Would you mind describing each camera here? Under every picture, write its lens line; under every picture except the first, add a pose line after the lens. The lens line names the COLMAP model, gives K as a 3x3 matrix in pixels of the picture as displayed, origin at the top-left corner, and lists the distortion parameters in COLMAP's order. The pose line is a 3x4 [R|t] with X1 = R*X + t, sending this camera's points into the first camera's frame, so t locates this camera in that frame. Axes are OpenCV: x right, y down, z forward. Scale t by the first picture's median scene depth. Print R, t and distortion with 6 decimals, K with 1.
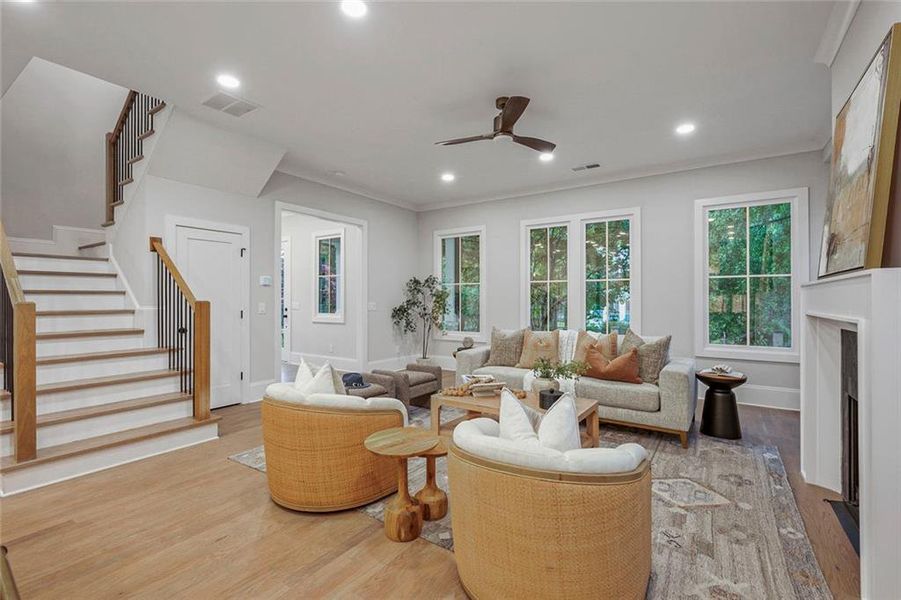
lens RADIAL K [[406.3, 0, 450.9], [0, 406.3, 299.7], [0, 0, 1]] dist [-0.000983, 0.000623]
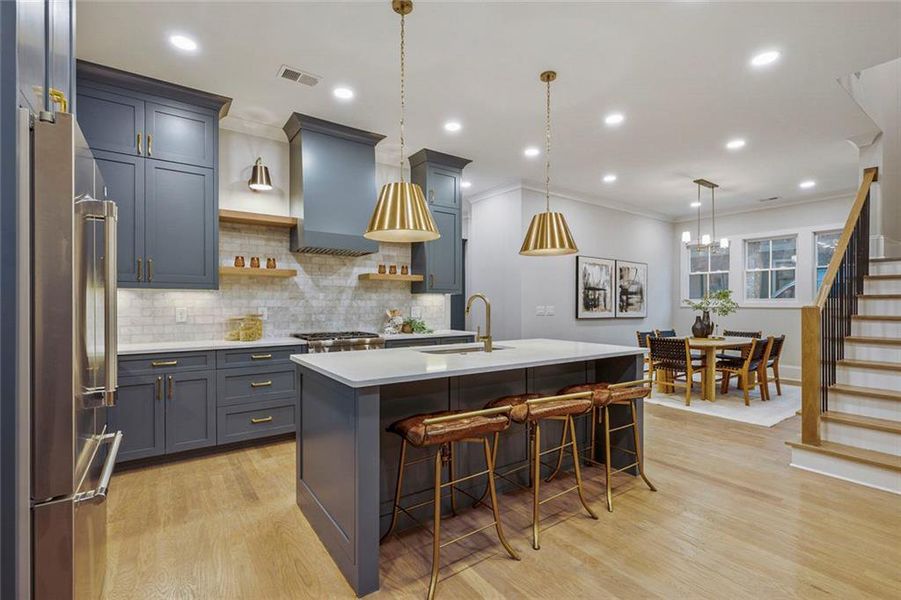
lens RADIAL K [[406.3, 0, 449.5], [0, 406.3, 305.8], [0, 0, 1]] dist [-0.000983, 0.000623]
pose [[-0.358907, 0.005862, -0.933355, 0.358564], [-0.002380, 0.999971, 0.007195, -0.000279], [0.933370, 0.004804, -0.358883, 0.435207]]
